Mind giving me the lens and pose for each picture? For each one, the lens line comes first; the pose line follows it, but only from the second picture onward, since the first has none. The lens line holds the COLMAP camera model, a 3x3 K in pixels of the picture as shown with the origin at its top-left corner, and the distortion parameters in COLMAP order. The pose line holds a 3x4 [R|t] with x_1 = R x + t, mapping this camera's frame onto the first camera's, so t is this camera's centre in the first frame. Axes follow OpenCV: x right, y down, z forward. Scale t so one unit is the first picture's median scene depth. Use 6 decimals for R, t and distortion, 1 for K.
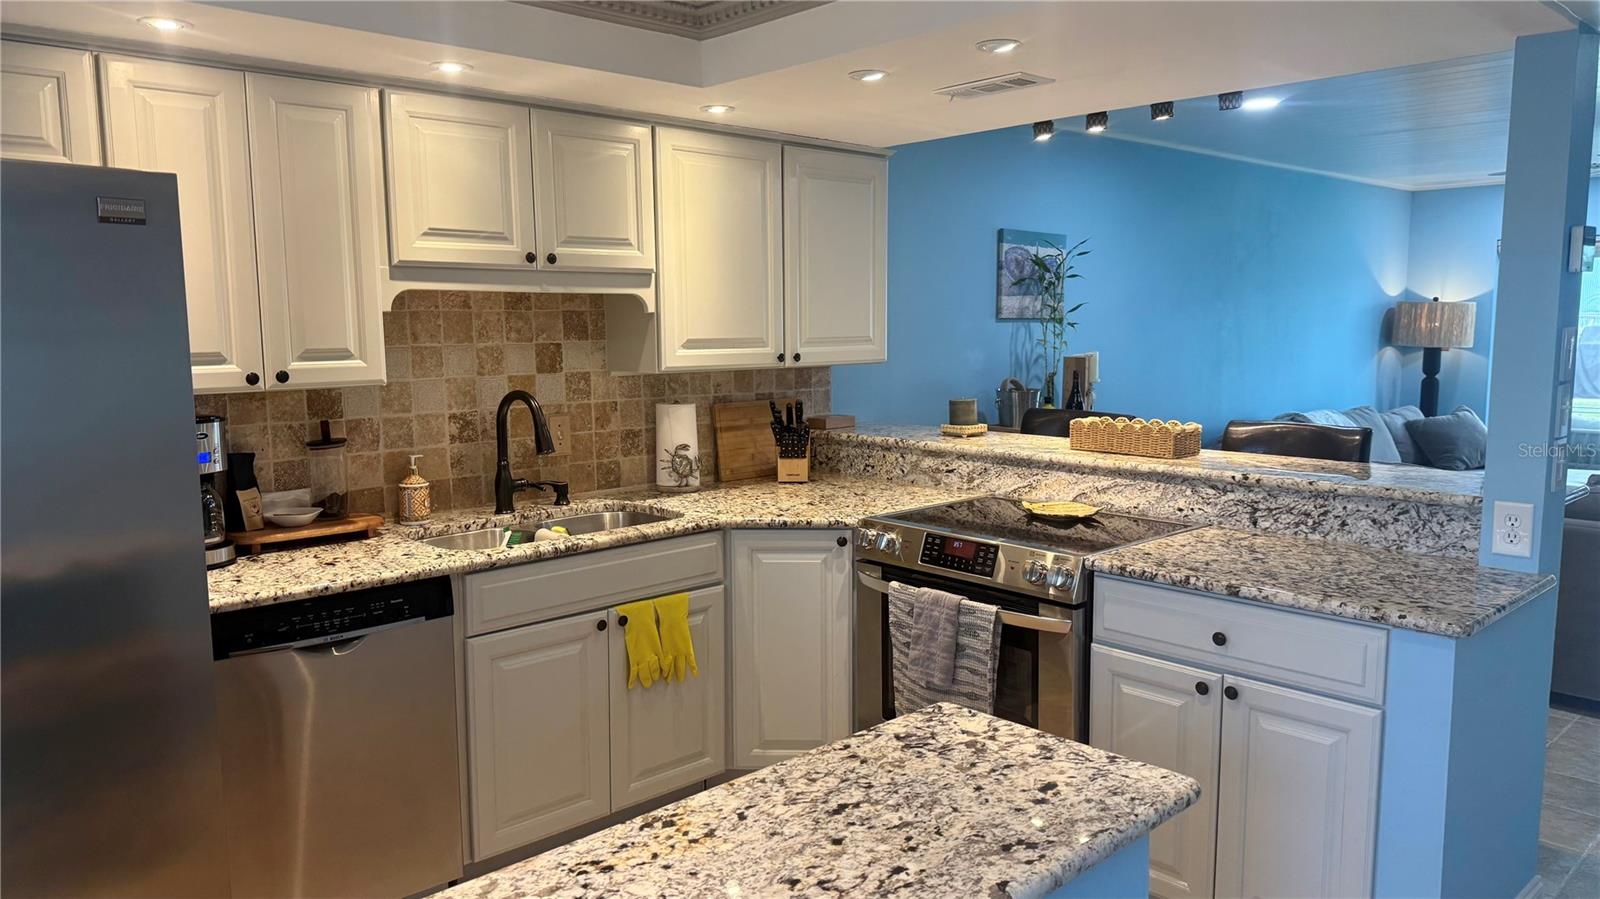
lens RADIAL K [[1109.6, 0, 800.0], [0, 1109.6, 449.5], [0, 0, 1]] dist [0.174535, -0.351852]
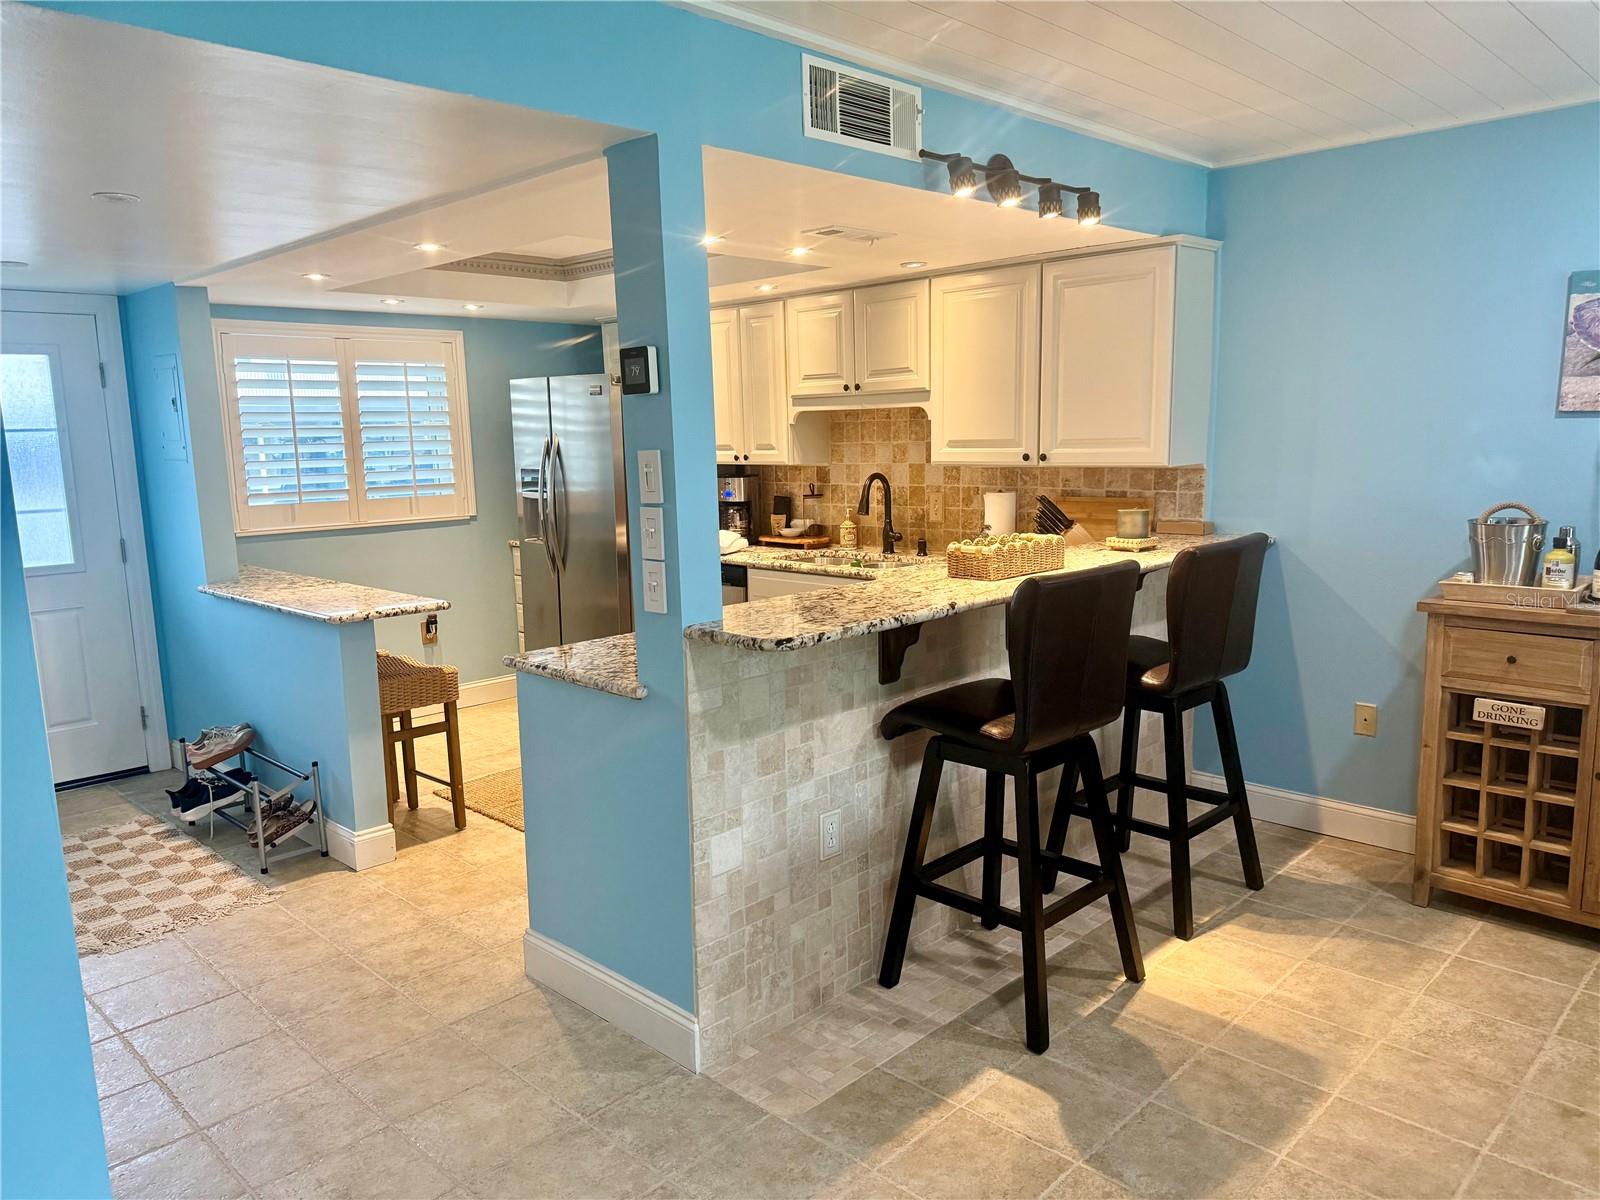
lens RADIAL K [[1122.0, 0, 800.0], [0, 1122.0, 600.0], [0, 0, 1]] dist [0.030538, -0.001135]
pose [[0.052247, 0.154879, -0.986551, 1.299122], [-0.095022, 0.984189, 0.149476, -0.102220], [0.994103, 0.085934, 0.066137, 0.819552]]
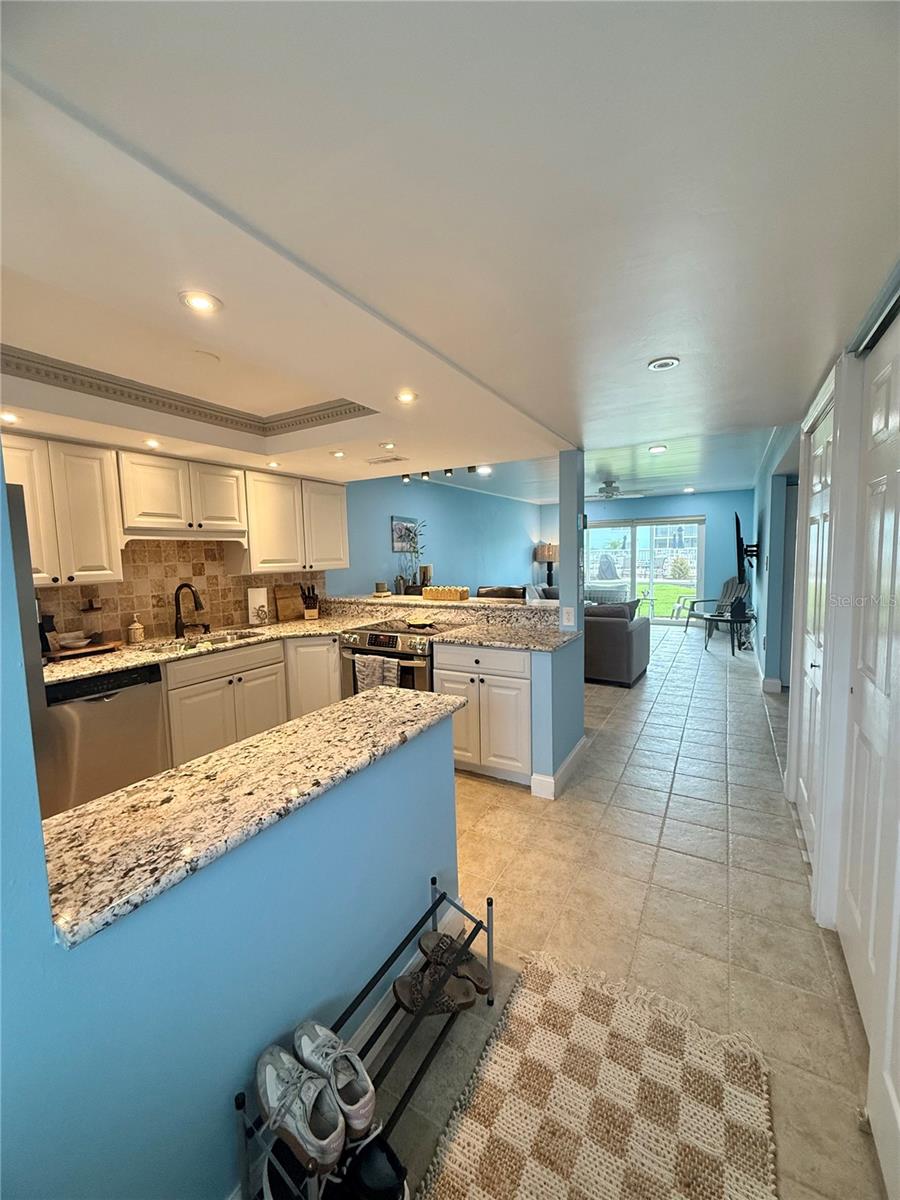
lens RADIAL K [[478.5, 0, 450.0], [0, 478.5, 600.0], [0, 0, 1]] dist [0.002379, 0.000124]
pose [[0.957485, -0.043451, 0.285193, -0.015714], [0.050826, 0.998536, -0.018507, 0.027016], [-0.283971, 0.032216, 0.958291, -0.085278]]
